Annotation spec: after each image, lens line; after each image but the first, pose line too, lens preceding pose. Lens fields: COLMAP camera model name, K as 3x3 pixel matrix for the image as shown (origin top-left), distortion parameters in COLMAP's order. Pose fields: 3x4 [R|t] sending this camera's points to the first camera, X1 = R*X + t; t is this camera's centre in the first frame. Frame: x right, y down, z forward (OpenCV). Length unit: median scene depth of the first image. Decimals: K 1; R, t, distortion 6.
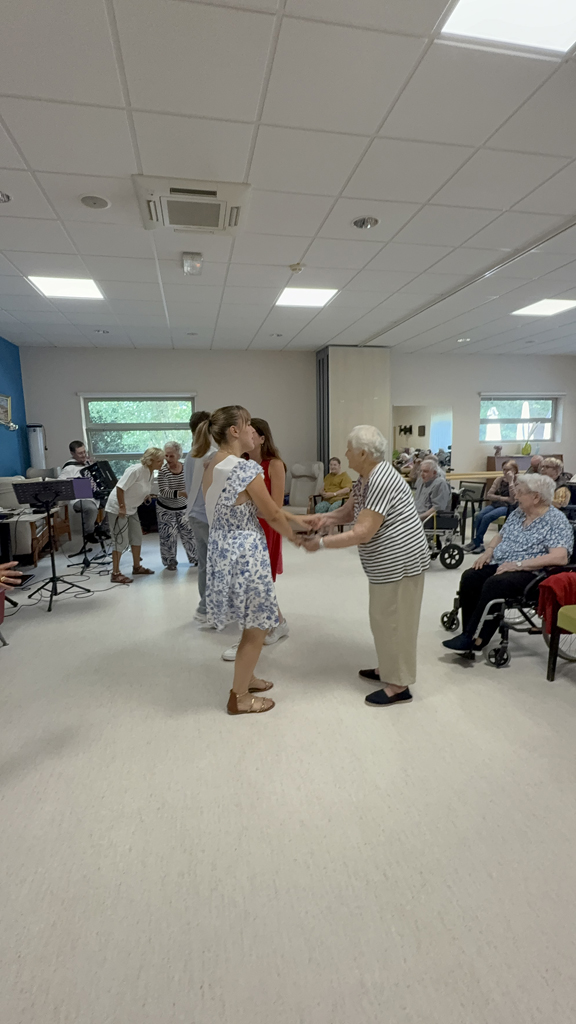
lens RADIAL K [[472.9, 0, 284.5], [0, 472.9, 512.2], [0, 0, 1]] dist [-0.002109, 0.001141]
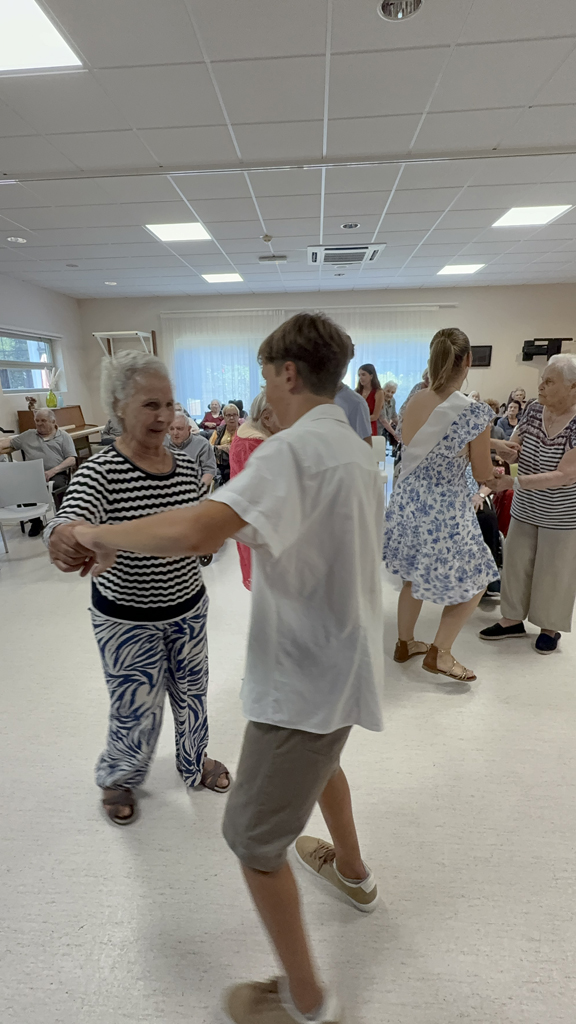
lens RADIAL K [[471.7, 0, 289.6], [0, 471.7, 512.1], [0, 0, 1]] dist [-0.001474, 0.001495]
pose [[0.242107, -0.248486, 0.937891, -0.428599], [0.160106, 0.963629, 0.213975, -0.104849], [-0.956948, 0.098357, 0.273086, 0.757241]]
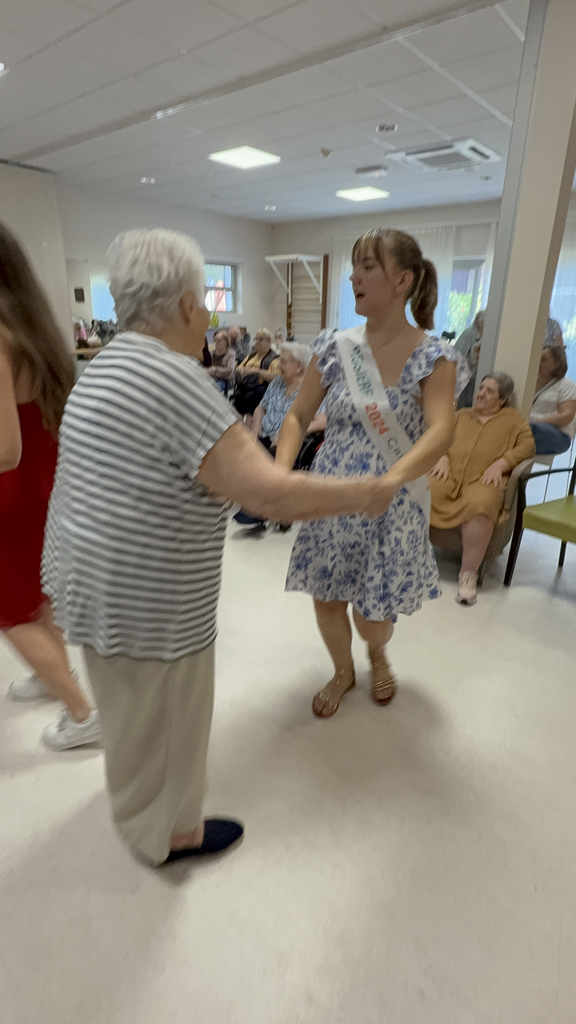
lens RADIAL K [[533.2, 0, 291.4], [0, 533.2, 513.5], [0, 0, 1]] dist [-0.003236, 0.001853]
pose [[0.778016, -0.190995, 0.598509, -0.159672], [0.059475, 0.970781, 0.232480, 0.006187], [-0.625423, -0.145277, 0.766642, 0.052980]]
